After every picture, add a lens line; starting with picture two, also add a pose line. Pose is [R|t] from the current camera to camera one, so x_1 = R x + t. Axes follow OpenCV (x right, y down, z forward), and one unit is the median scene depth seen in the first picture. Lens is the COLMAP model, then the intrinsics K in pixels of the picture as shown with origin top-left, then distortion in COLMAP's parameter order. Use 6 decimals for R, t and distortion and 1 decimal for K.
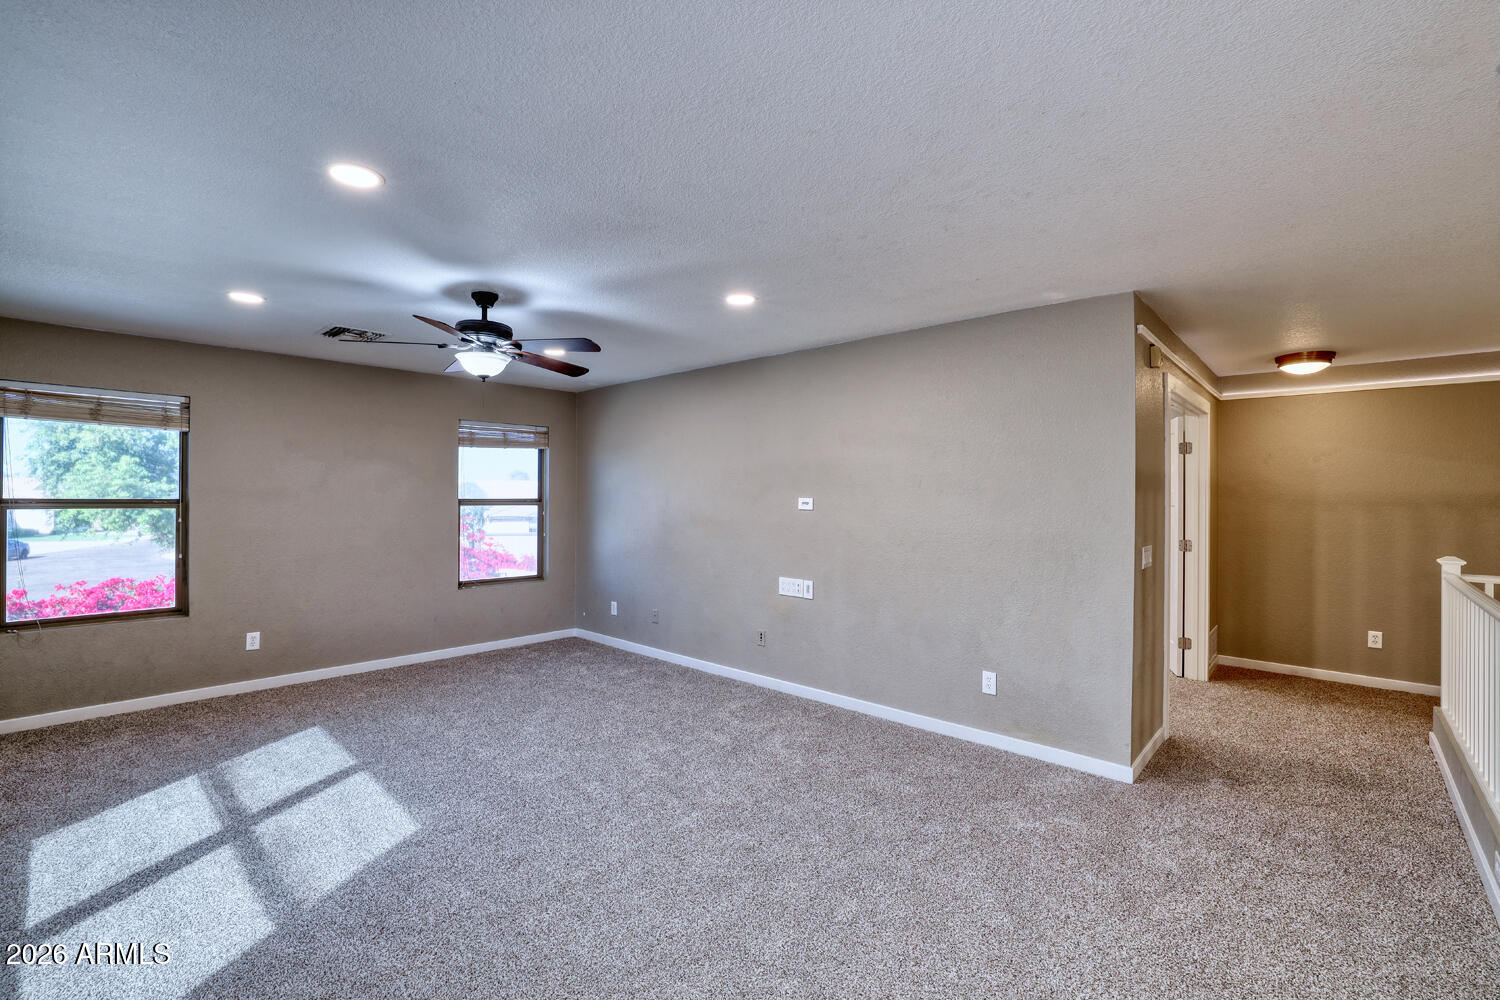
lens RADIAL K [[644.9, 0, 738.5], [0, 644.9, 497.5], [0, 0, 1]] dist [-0.035260, 0.008957]
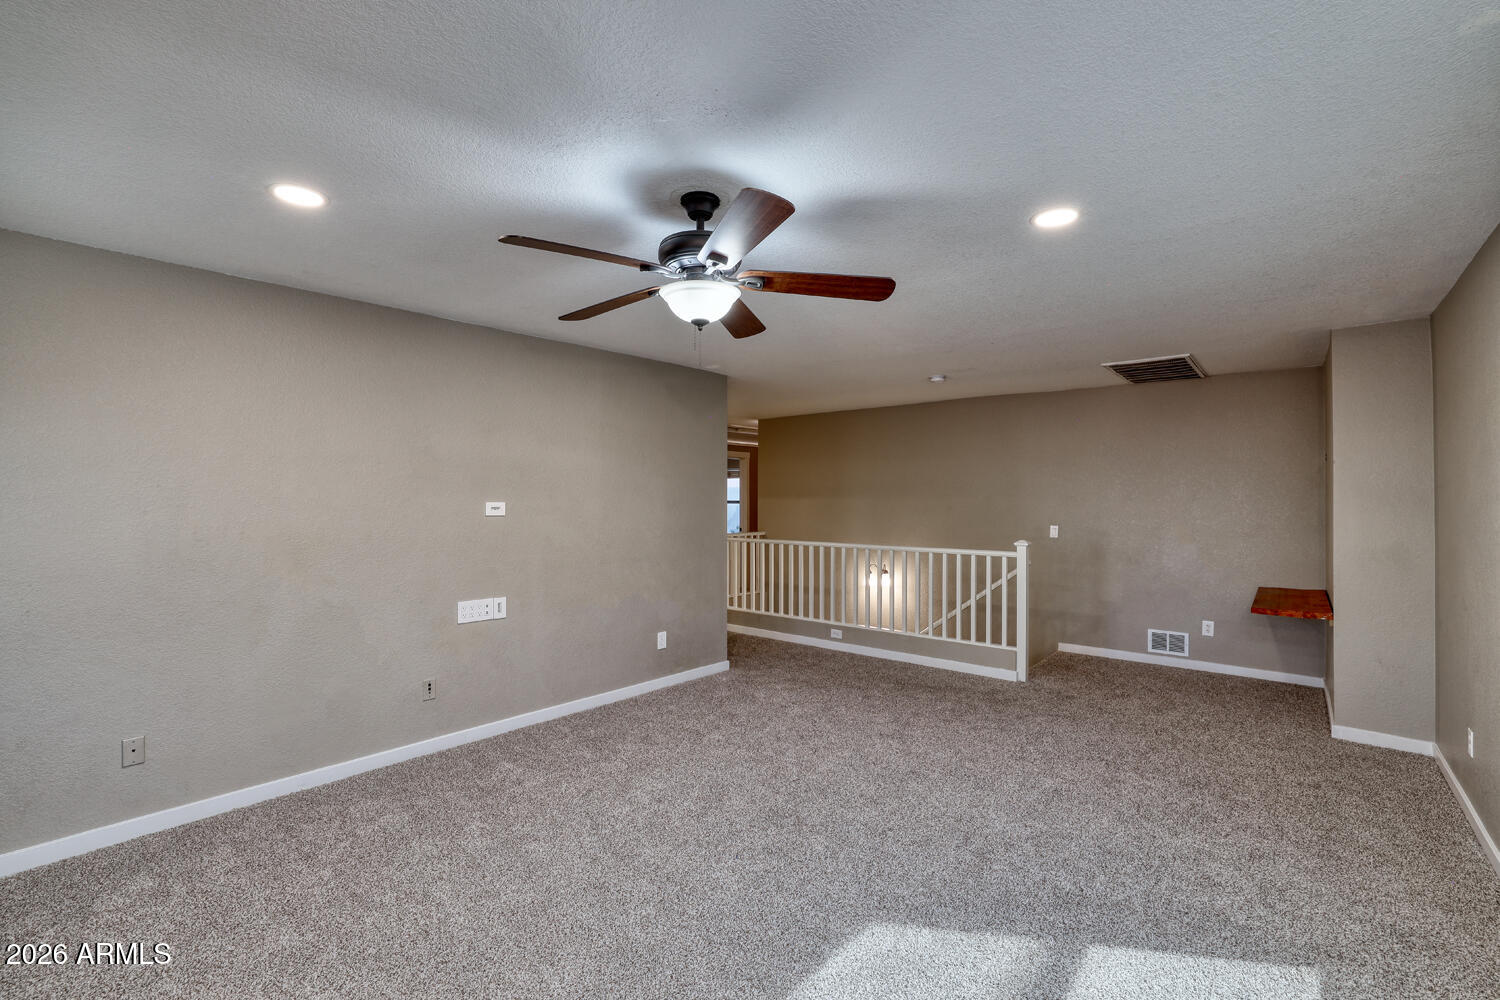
lens RADIAL K [[644.9, 0, 738.3], [0, 644.9, 500.3], [0, 0, 1]] dist [-0.035260, 0.008957]
pose [[-0.029761, -0.001428, 0.999556, -0.757491], [0.000823, 0.999999, 0.001453, -0.002736], [-0.999557, 0.000866, -0.029760, 0.702874]]
